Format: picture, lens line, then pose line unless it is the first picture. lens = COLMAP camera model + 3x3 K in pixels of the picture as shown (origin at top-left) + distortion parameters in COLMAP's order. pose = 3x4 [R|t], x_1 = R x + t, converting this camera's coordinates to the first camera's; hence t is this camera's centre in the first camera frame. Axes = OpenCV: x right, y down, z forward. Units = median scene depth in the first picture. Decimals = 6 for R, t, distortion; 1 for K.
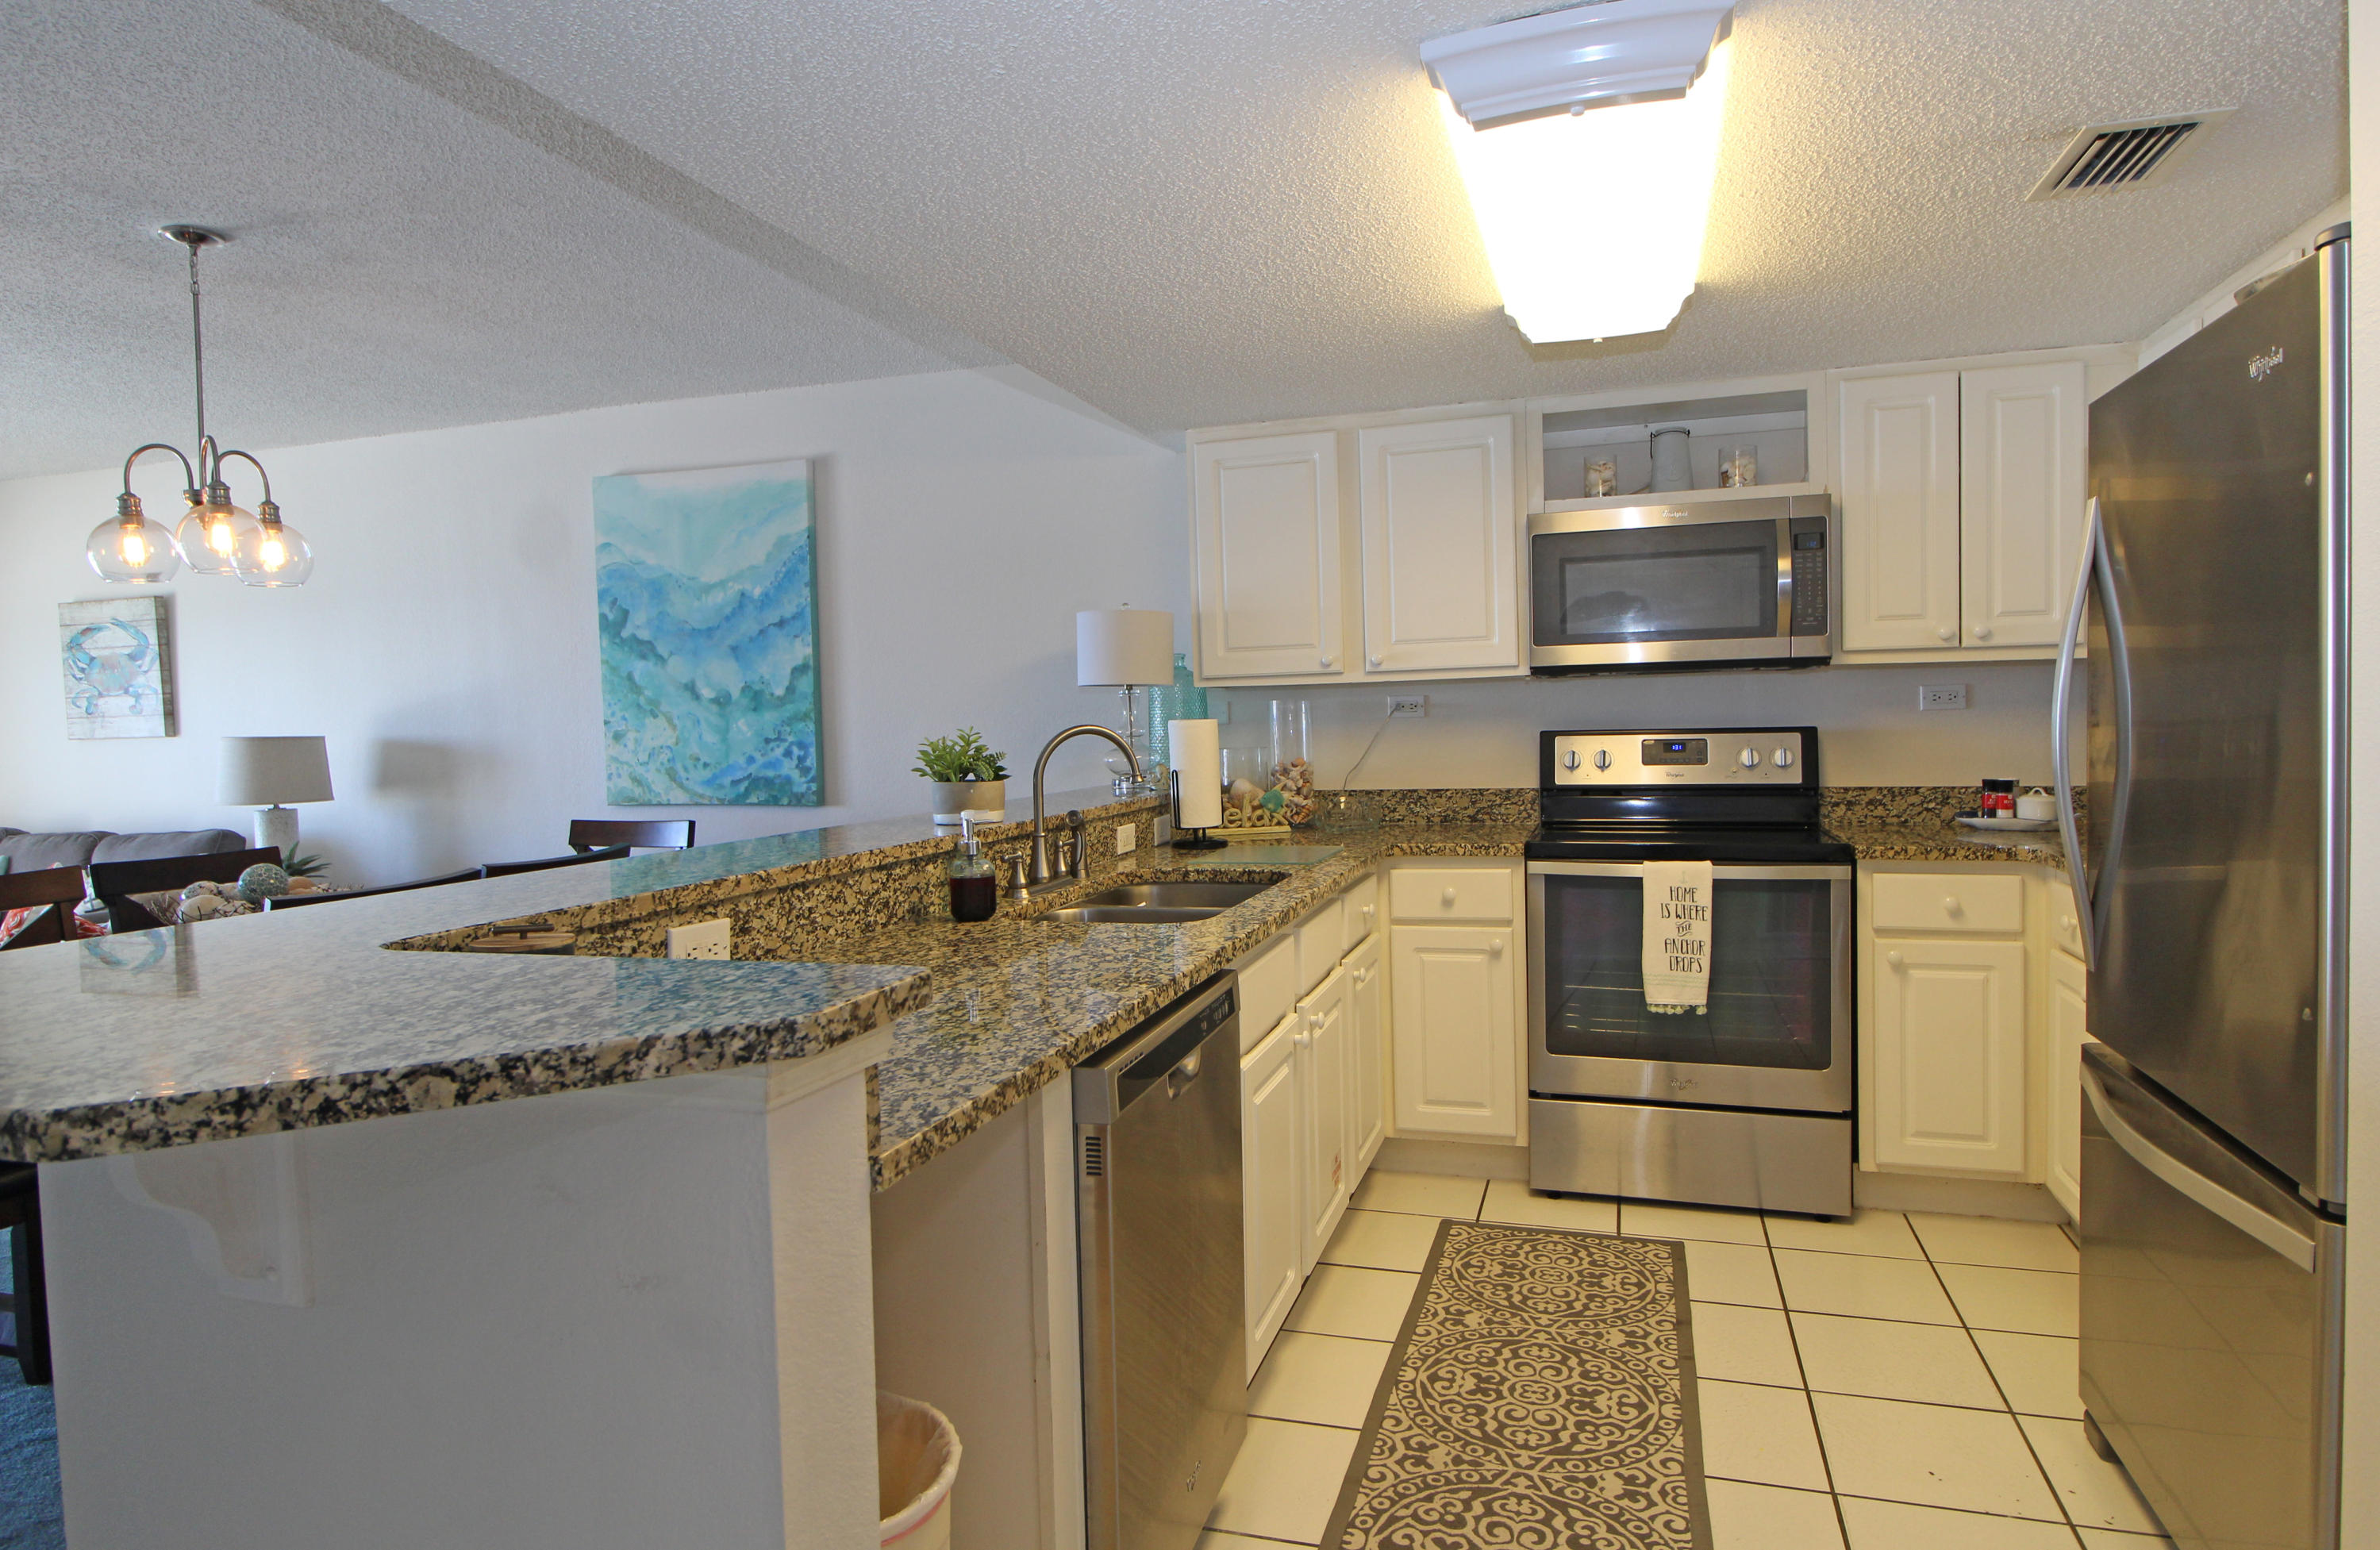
lens RADIAL K [[1322.3, 0, 1215.6], [0, 1322.3, 768.7], [0, 0, 1]] dist [0.006494, -0.010160]
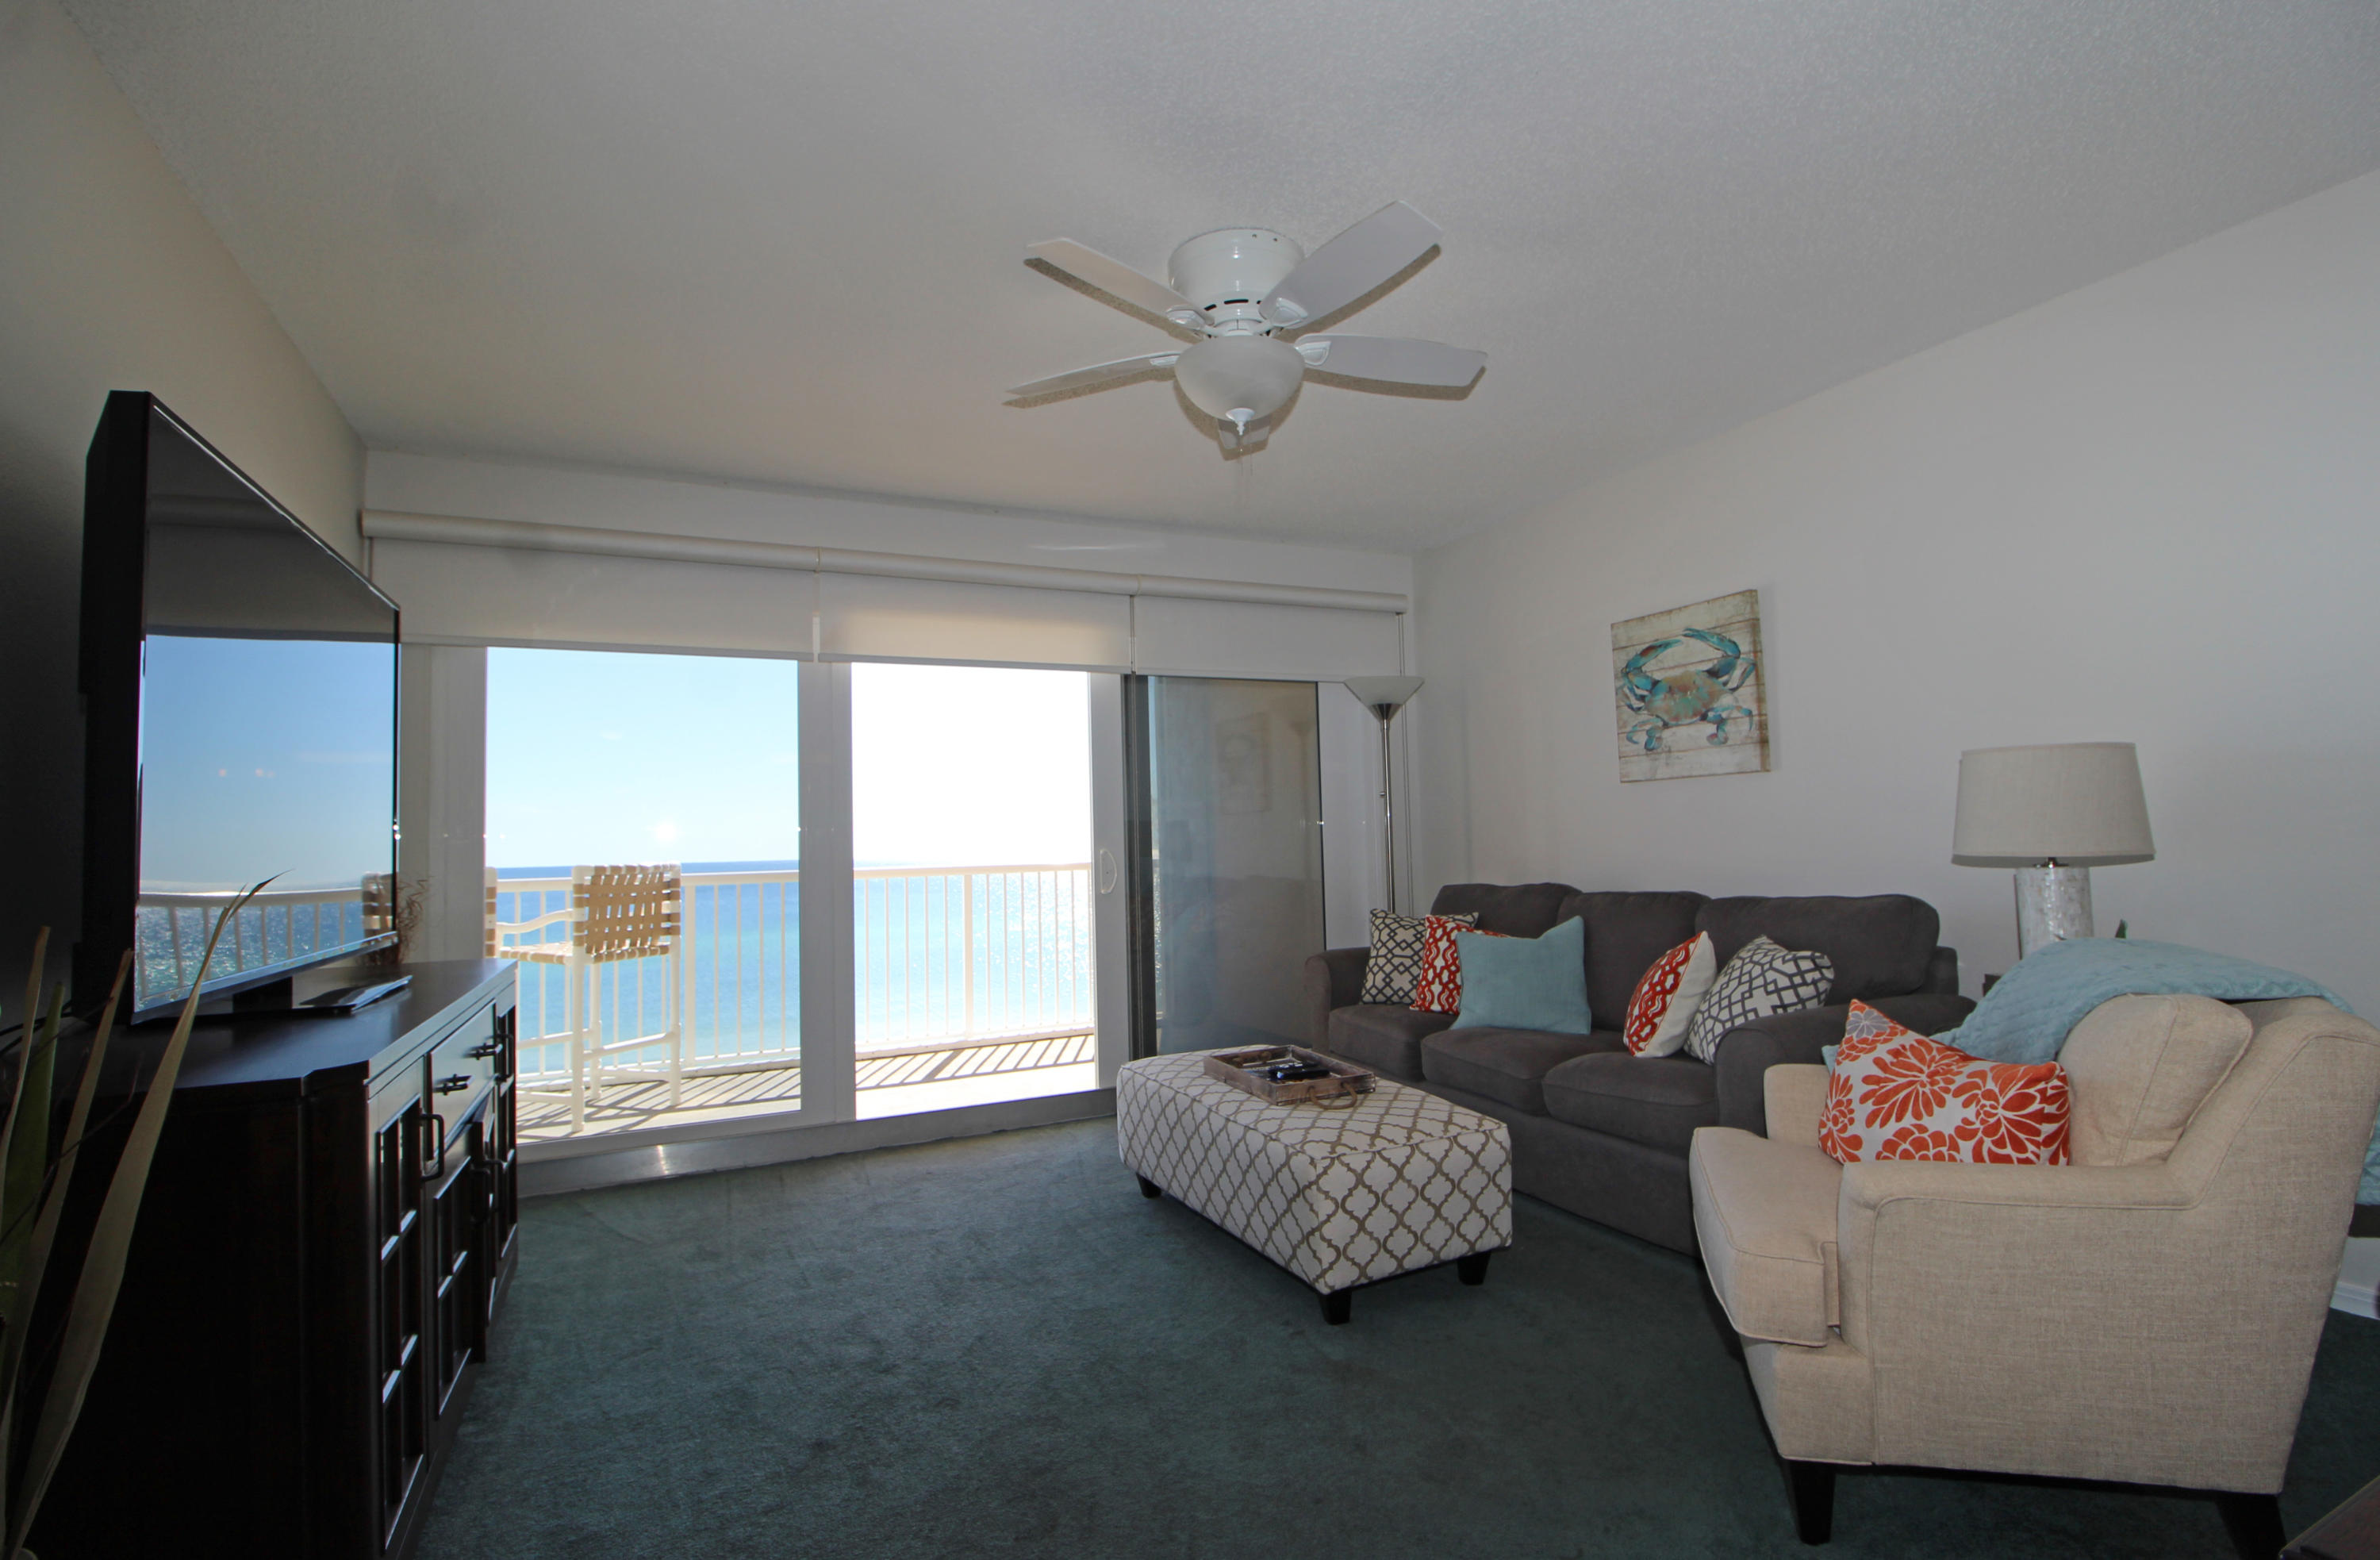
lens RADIAL K [[1102.9, 0, 1199.0], [0, 1102.9, 783.2], [0, 0, 1]] dist [-0.008629, -0.004878]
pose [[0.679757, -0.032147, -0.732733, -0.921657], [-0.020397, 0.997824, -0.062699, 0.049135], [0.733154, 0.057566, 0.677622, 0.554730]]
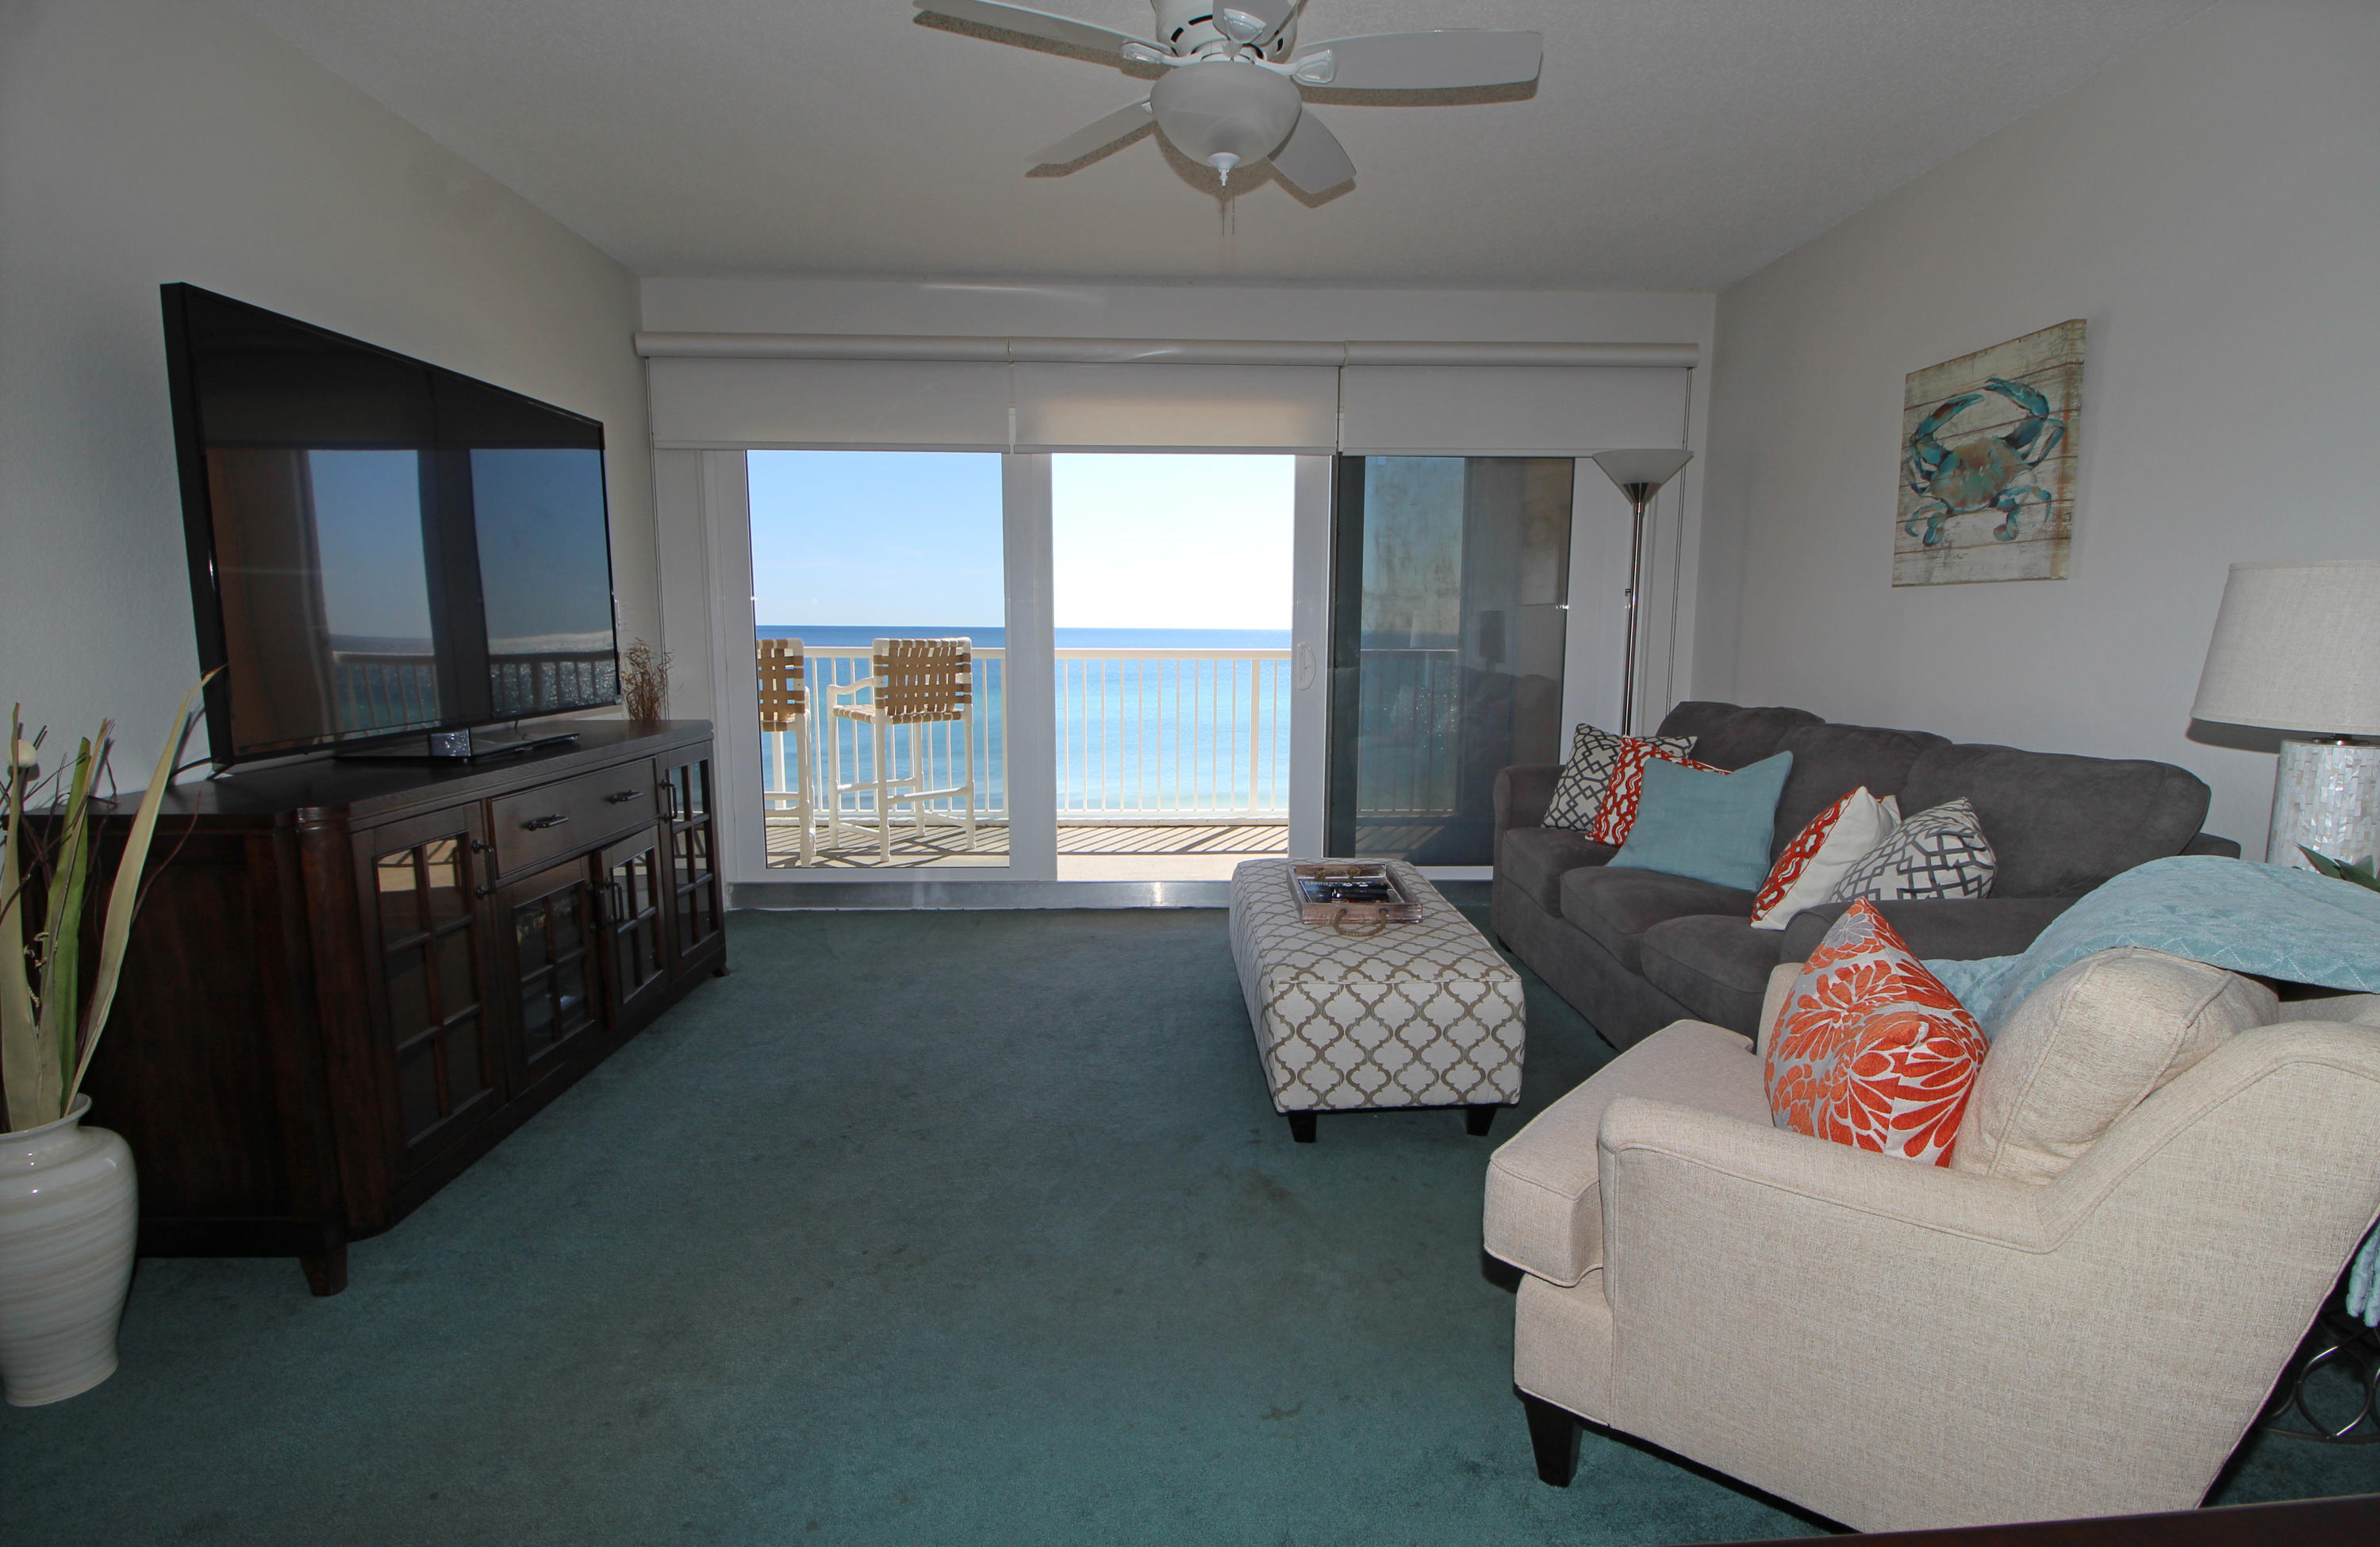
lens RADIAL K [[1109.5, 0, 1209.6], [0, 1109.5, 777.5], [0, 0, 1]] dist [-0.012152, -0.001696]
pose [[0.333455, 0.157246, -0.929560, -0.778640], [-0.052796, 0.987559, 0.148118, 0.015344], [0.941286, -0.000313, 0.337609, 0.843468]]
